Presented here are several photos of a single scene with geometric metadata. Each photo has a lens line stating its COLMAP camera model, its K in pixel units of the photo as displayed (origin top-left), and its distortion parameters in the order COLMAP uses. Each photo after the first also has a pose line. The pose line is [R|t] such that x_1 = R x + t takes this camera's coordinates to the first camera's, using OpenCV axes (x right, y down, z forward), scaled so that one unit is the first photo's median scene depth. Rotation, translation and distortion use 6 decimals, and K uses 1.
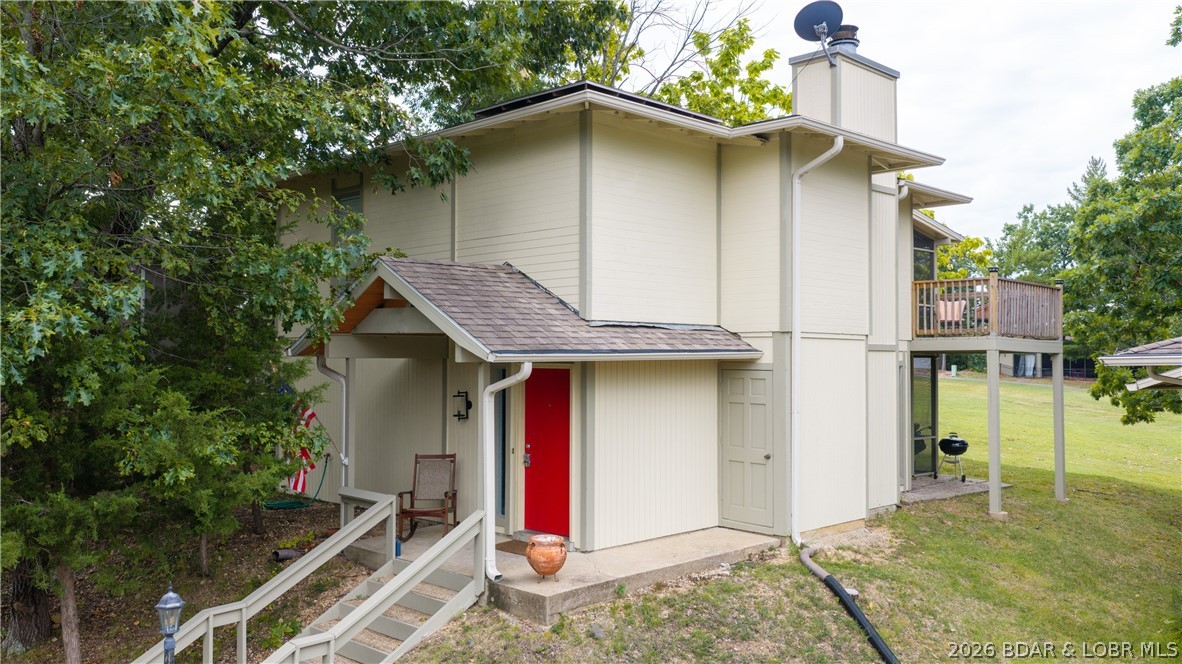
lens RADIAL K [[970.0, 0, 591.0], [0, 970.0, 332.0], [0, 0, 1]] dist [0.010136, -0.038136]
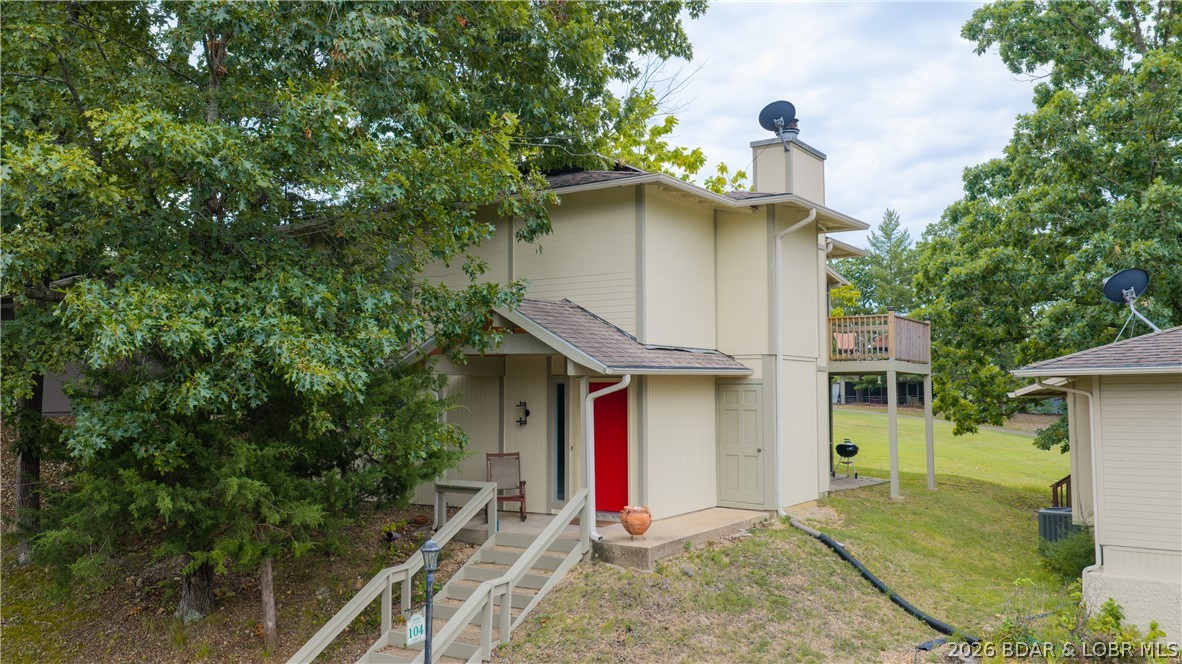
lens RADIAL K [[970.0, 0, 591.0], [0, 970.0, 332.0], [0, 0, 1]] dist [0.010136, -0.038136]
pose [[0.979777, 0.008559, 0.199909, -0.293709], [-0.001820, 0.999425, -0.033869, 0.013616], [-0.200084, 0.032820, 0.979229, -0.232316]]
